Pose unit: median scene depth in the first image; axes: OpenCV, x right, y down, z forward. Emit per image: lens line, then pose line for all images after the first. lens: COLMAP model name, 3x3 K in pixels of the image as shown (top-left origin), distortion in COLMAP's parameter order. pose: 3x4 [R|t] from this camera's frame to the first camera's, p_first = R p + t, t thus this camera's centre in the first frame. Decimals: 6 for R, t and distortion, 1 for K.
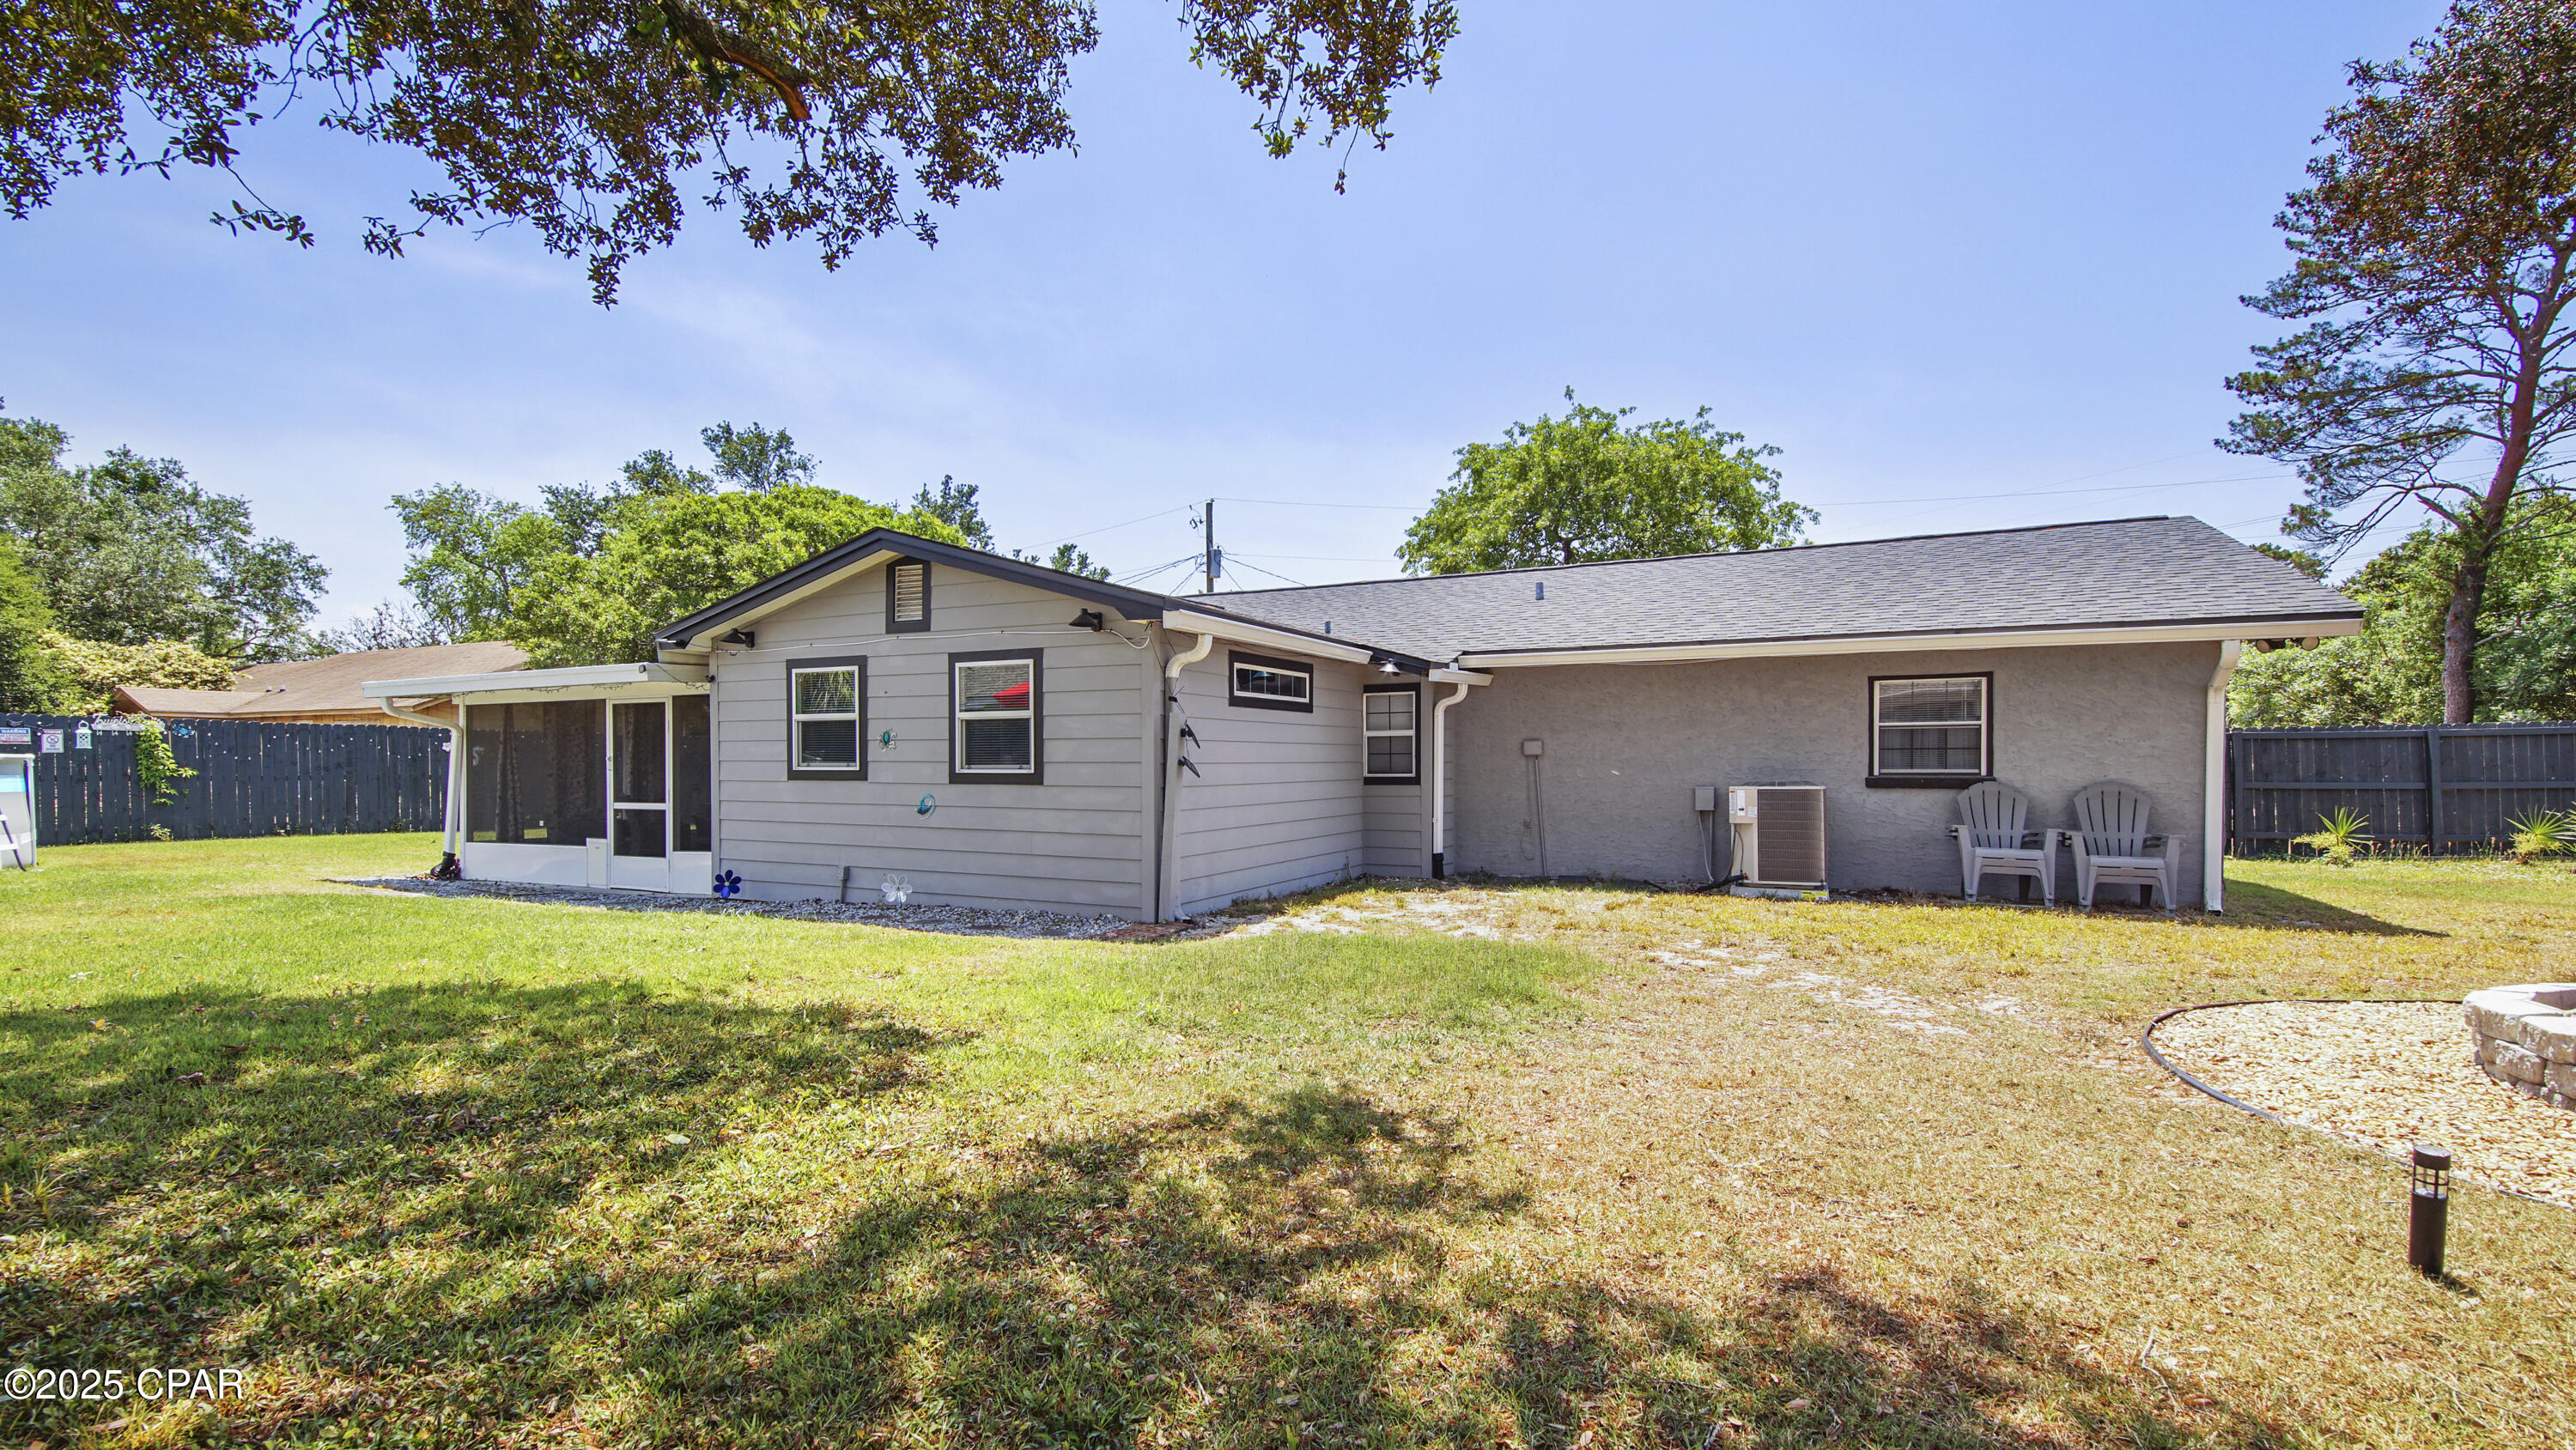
lens RADIAL K [[1152.8, 0, 1258.1], [0, 1152.8, 780.6], [0, 0, 1]] dist [0.038235, -0.027314]
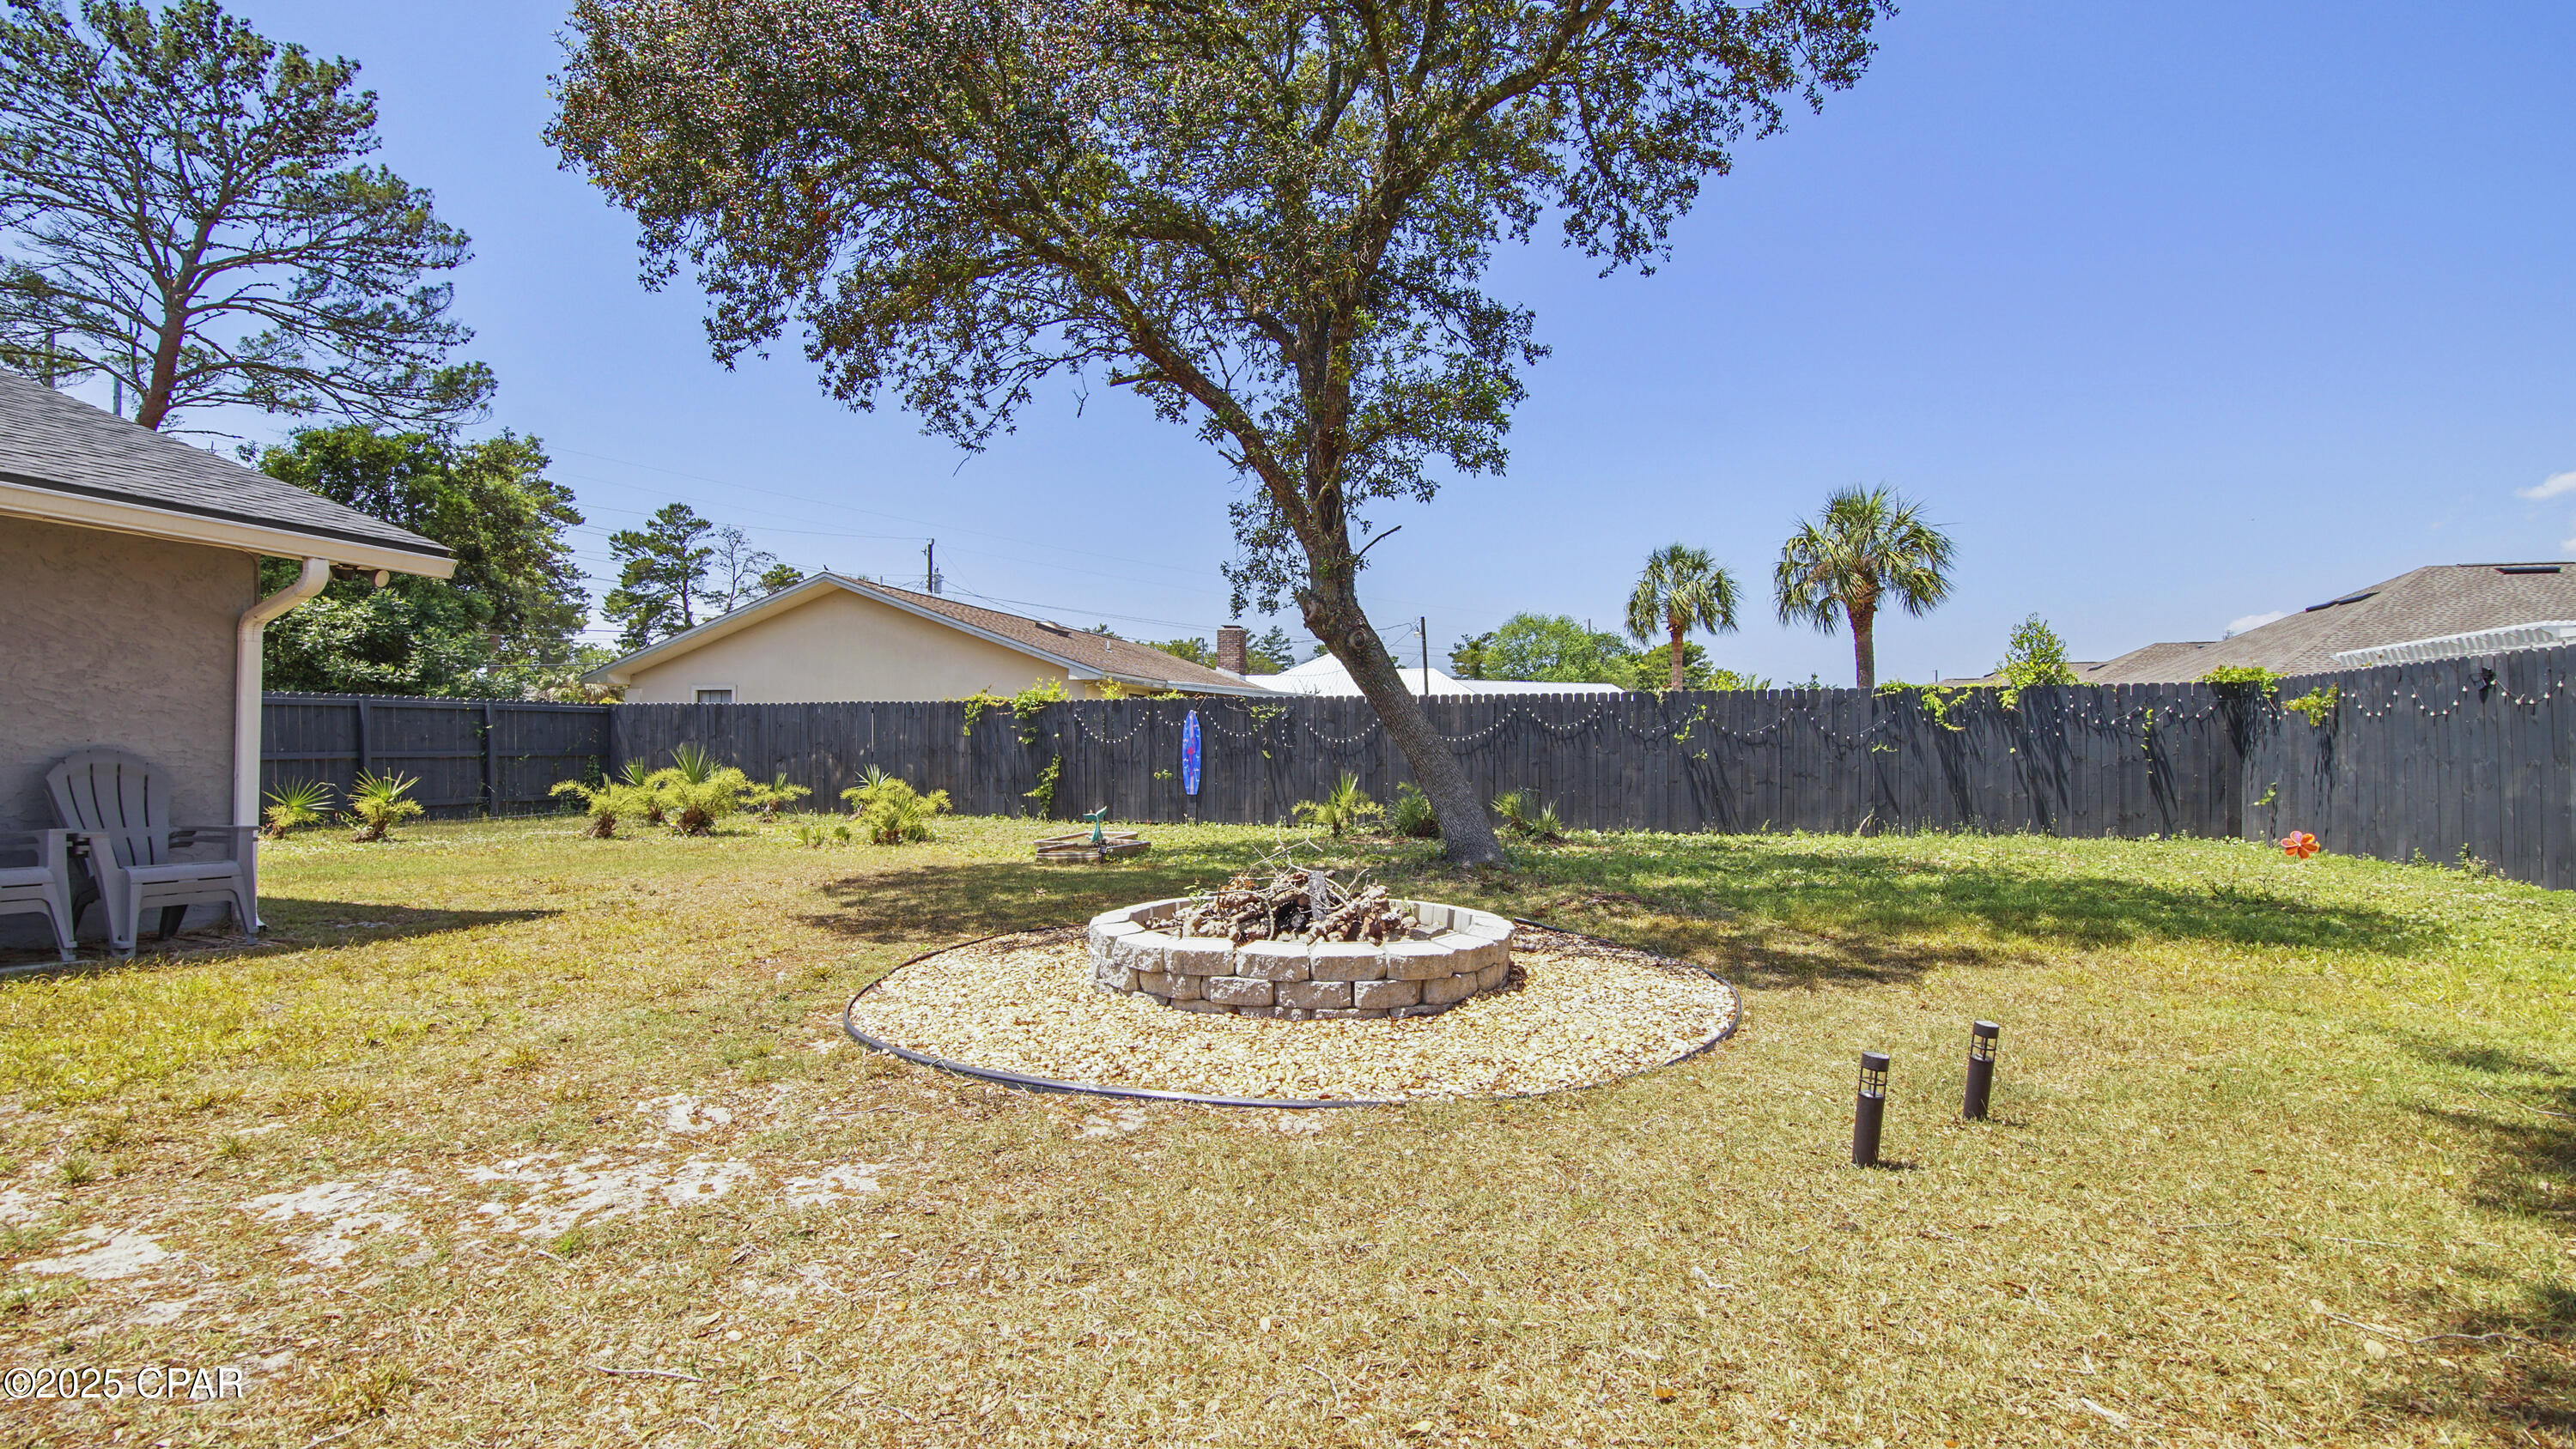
lens RADIAL K [[1145.7, 0, 1280.8], [0, 1145.7, 742.2], [0, 0, 1]] dist [0.045034, -0.025898]
pose [[-0.162583, 0.009780, 0.986646, -0.001433], [0.004643, 0.999947, -0.009147, 0.006603], [-0.986684, 0.003094, -0.162620, 0.483703]]
